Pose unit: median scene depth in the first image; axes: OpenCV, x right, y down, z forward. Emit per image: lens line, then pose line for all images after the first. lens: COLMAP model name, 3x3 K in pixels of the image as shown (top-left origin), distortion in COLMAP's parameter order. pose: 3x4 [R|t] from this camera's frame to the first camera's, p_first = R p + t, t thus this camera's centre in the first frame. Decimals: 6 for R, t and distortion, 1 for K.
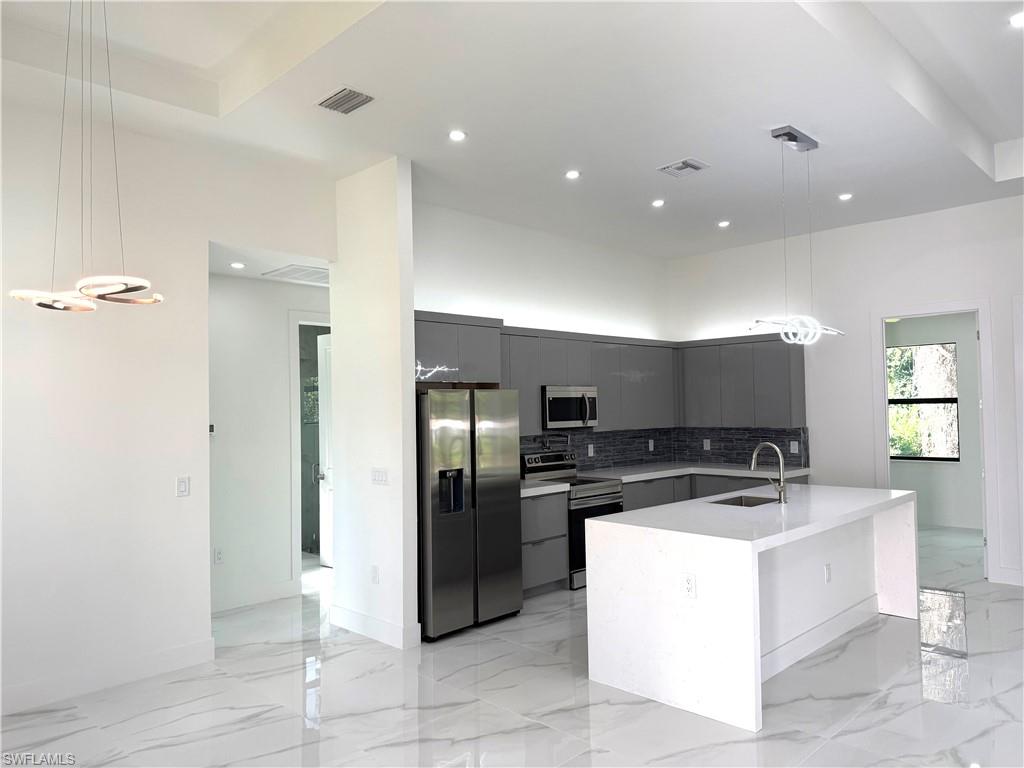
lens RADIAL K [[721.5, 0, 512.0], [0, 721.5, 384.0], [0, 0, 1]] dist [0.094051, -0.123917]
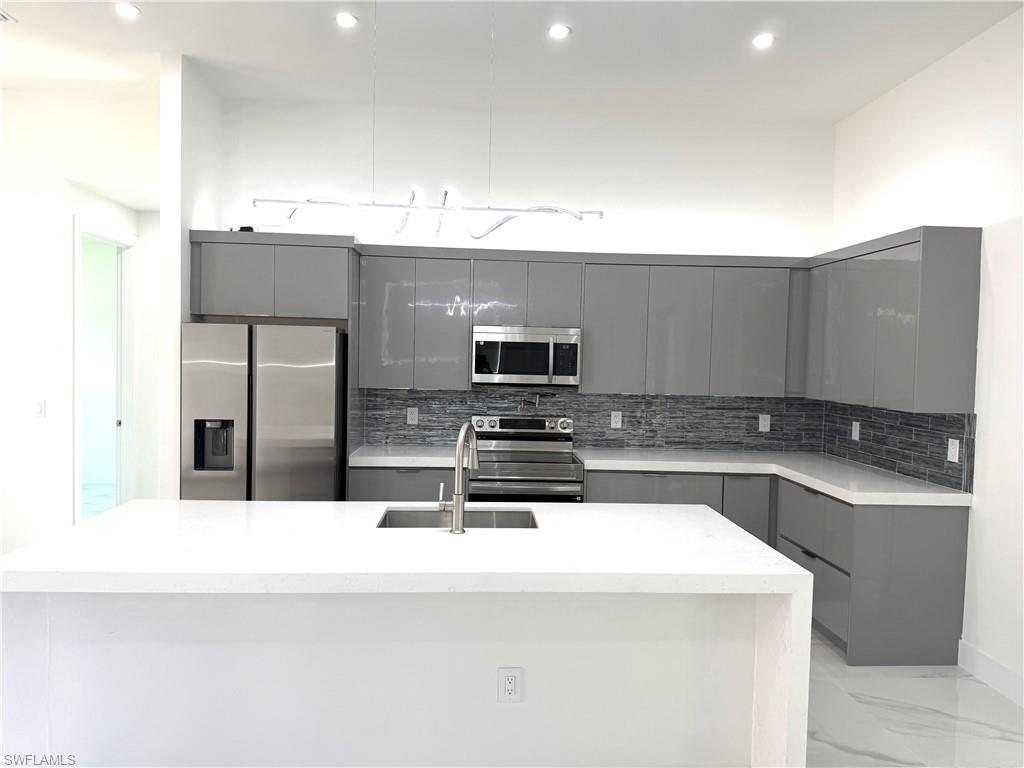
lens RADIAL K [[721.0, 0, 512.0], [0, 721.0, 384.0], [0, 0, 1]] dist [0.094874, -0.156326]
pose [[0.742375, 0.061553, -0.667152, 0.549347], [-0.016893, 0.997174, 0.073204, 0.007675], [0.669772, -0.043075, 0.741316, 0.449710]]
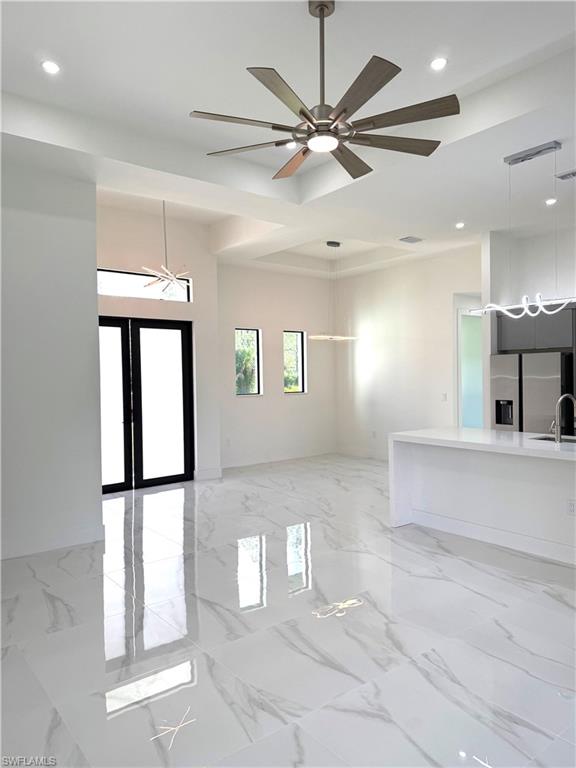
lens RADIAL K [[540.7, 0, 288.0], [0, 540.7, 384.0], [0, 0, 1]] dist [0.094874, -0.156326]
pose [[-0.137546, 0.034375, -0.989899, 0.971284], [0.044890, 0.998587, 0.028439, 0.013865], [0.989478, -0.040525, -0.138895, 0.495163]]
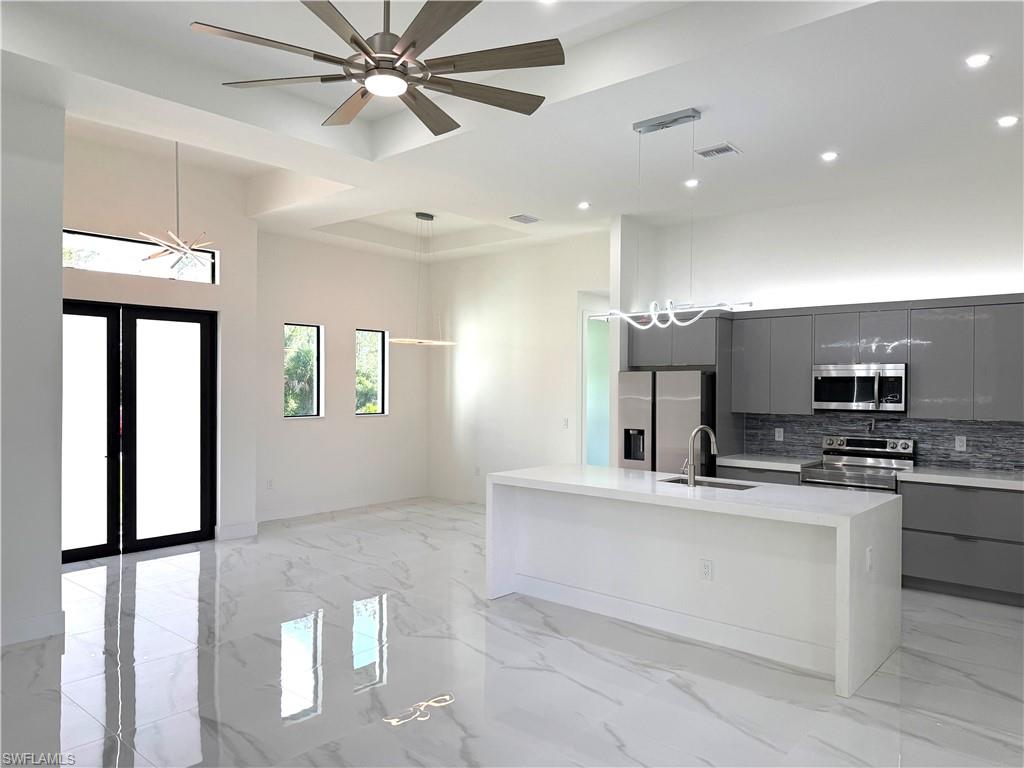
lens RADIAL K [[721.0, 0, 512.0], [0, 721.0, 384.0], [0, 0, 1]] dist [0.094874, -0.156326]
pose [[0.050515, 0.012116, -0.998650, 0.960598], [0.021220, 0.999688, 0.013202, 0.006712], [0.998498, -0.021858, 0.050242, 0.518290]]
